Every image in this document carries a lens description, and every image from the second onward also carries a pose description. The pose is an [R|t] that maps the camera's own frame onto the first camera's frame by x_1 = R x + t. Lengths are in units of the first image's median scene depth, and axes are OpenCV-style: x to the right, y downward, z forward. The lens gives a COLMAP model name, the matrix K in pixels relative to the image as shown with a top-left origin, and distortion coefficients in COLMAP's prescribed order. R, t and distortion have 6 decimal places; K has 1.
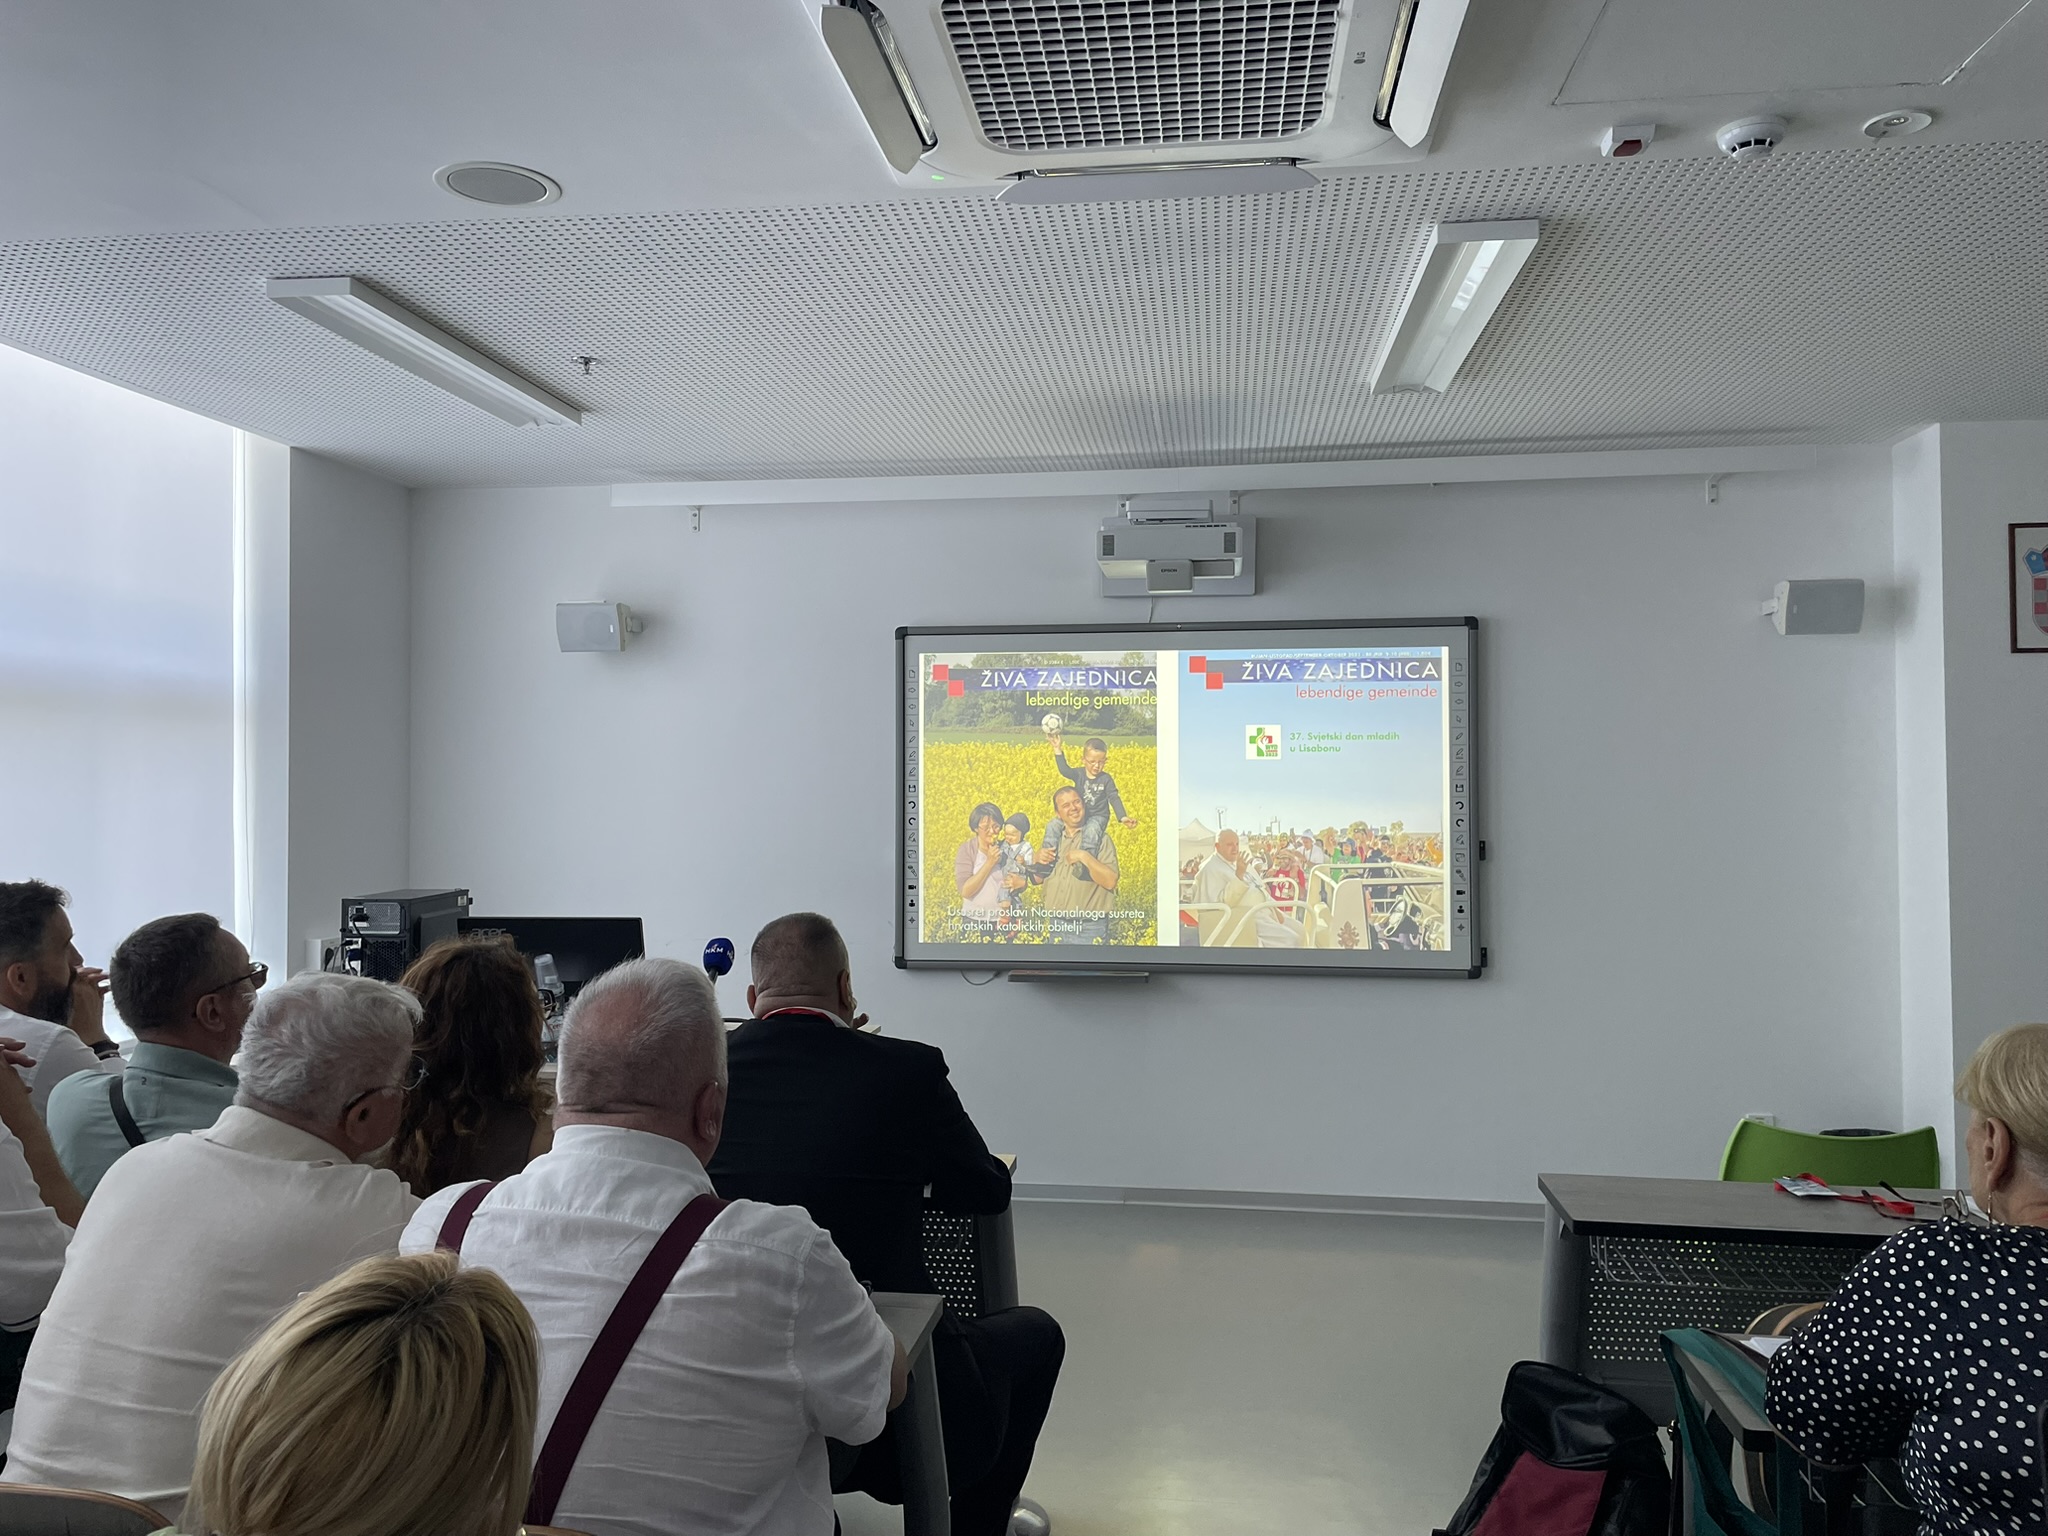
lens RADIAL K [[1535.9, 0, 1015.4], [0, 1535.9, 759.4], [0, 0, 1]] dist [0.087555, -0.110536]
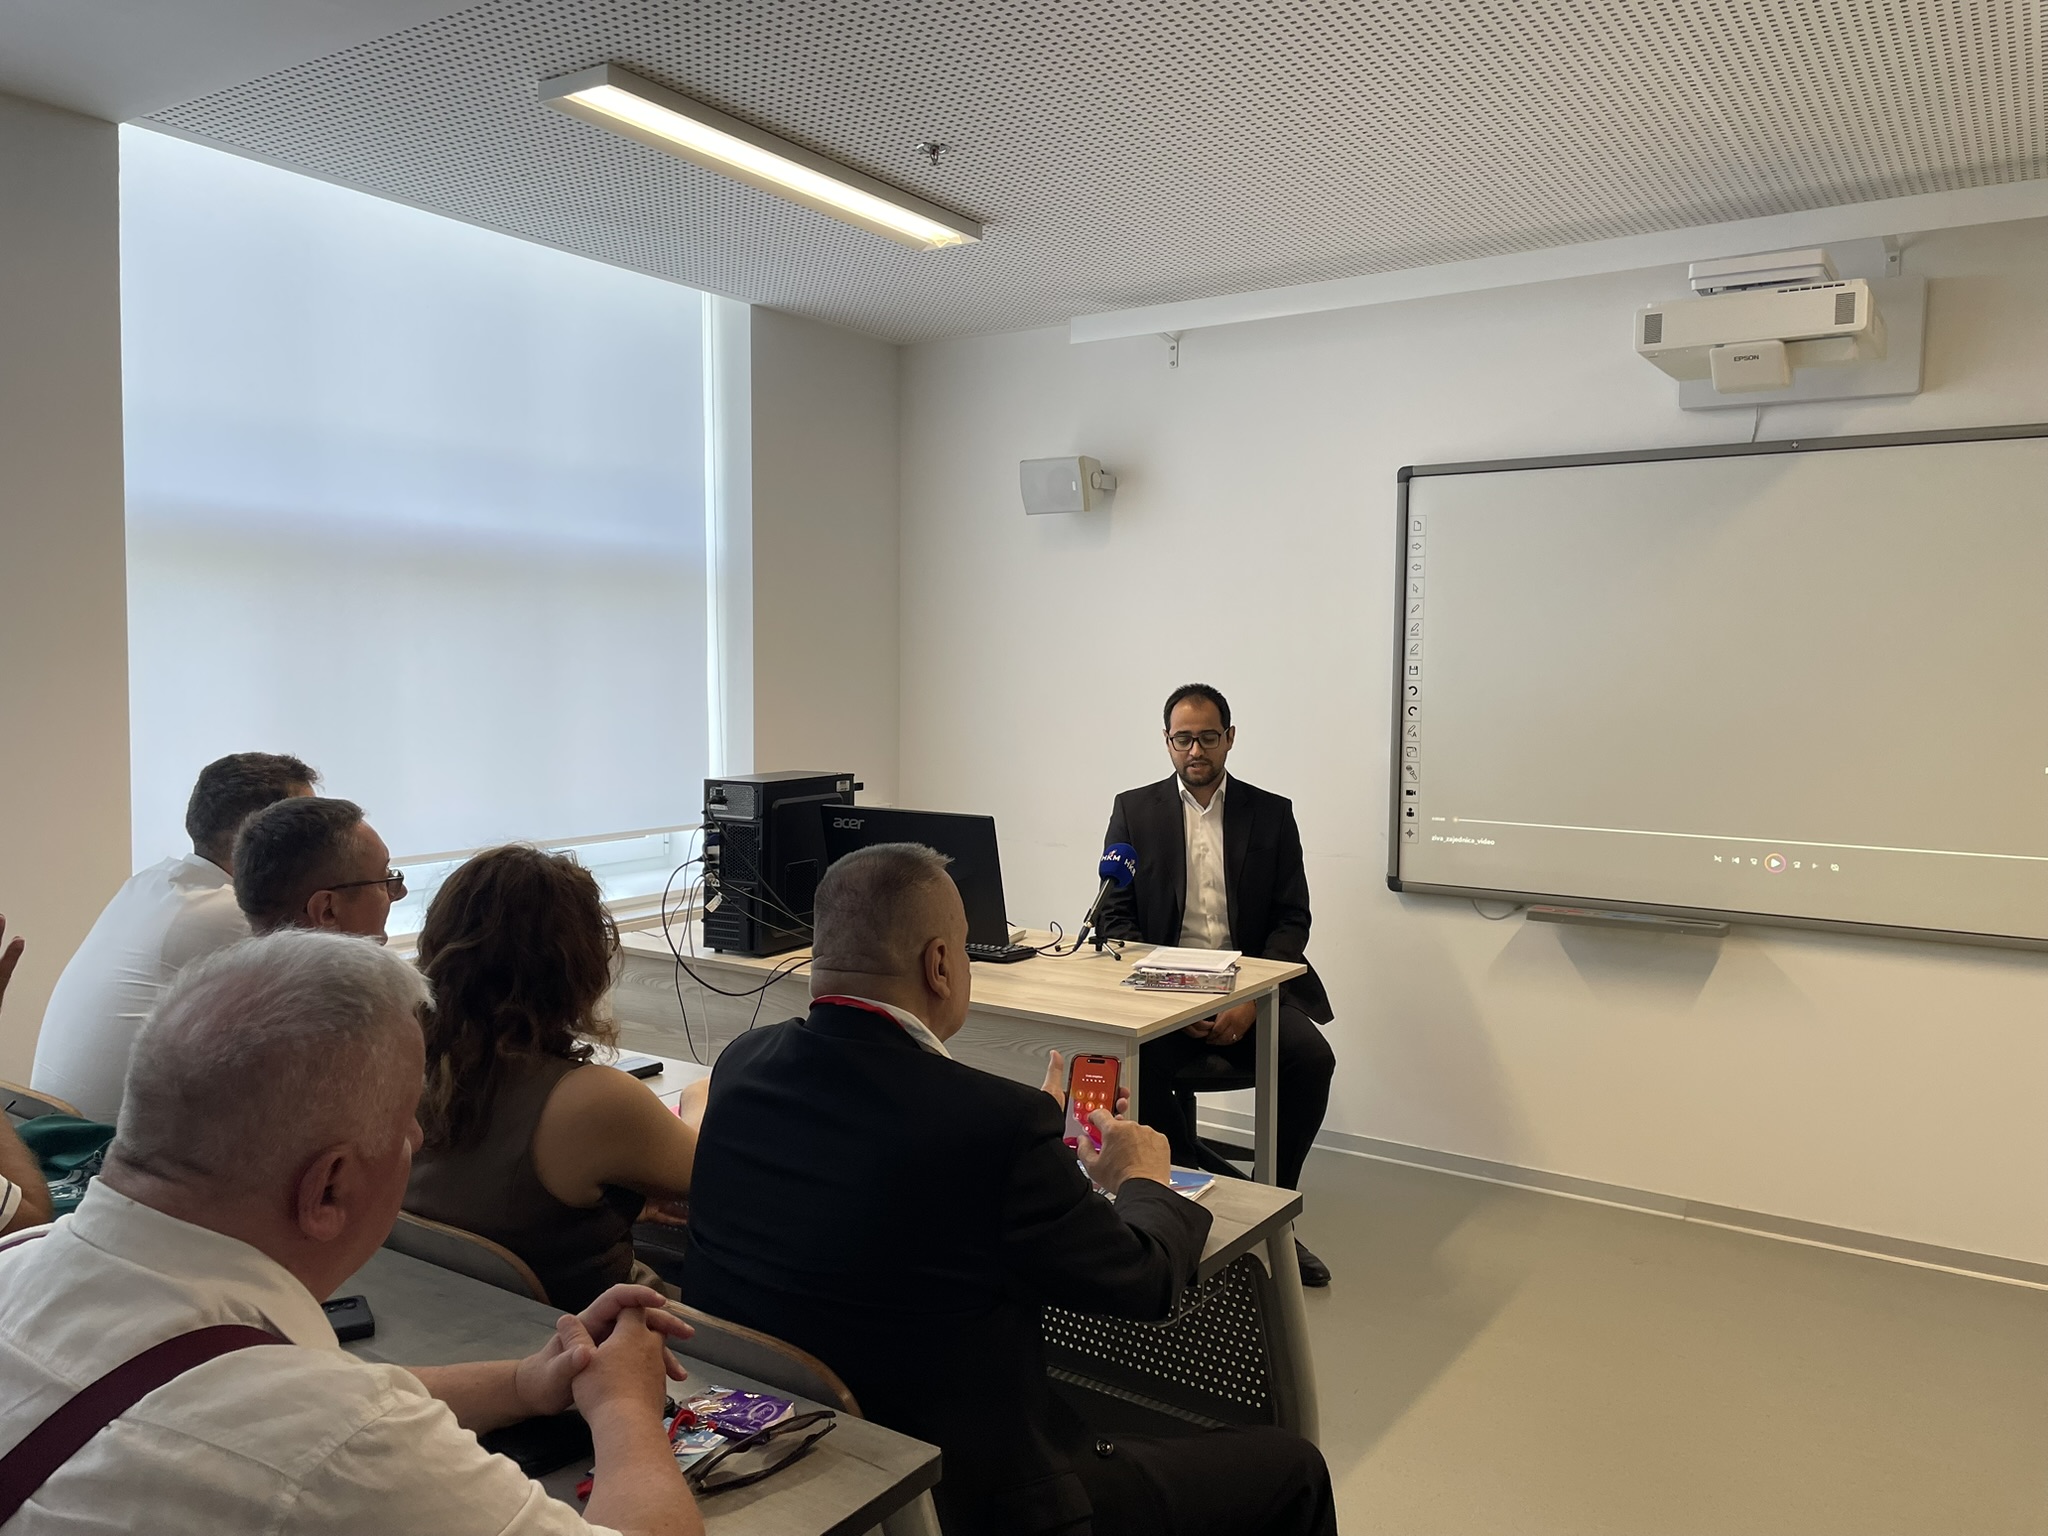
lens RADIAL K [[1507.4, 0, 1029.9], [0, 1507.4, 770.8], [0, 0, 1]] dist [0.072443, -0.100089]
pose [[0.893687, 0.042442, -0.446680, 0.121909], [-0.004131, 0.996252, 0.086396, 0.003918], [0.448672, -0.075366, 0.890513, 0.223034]]
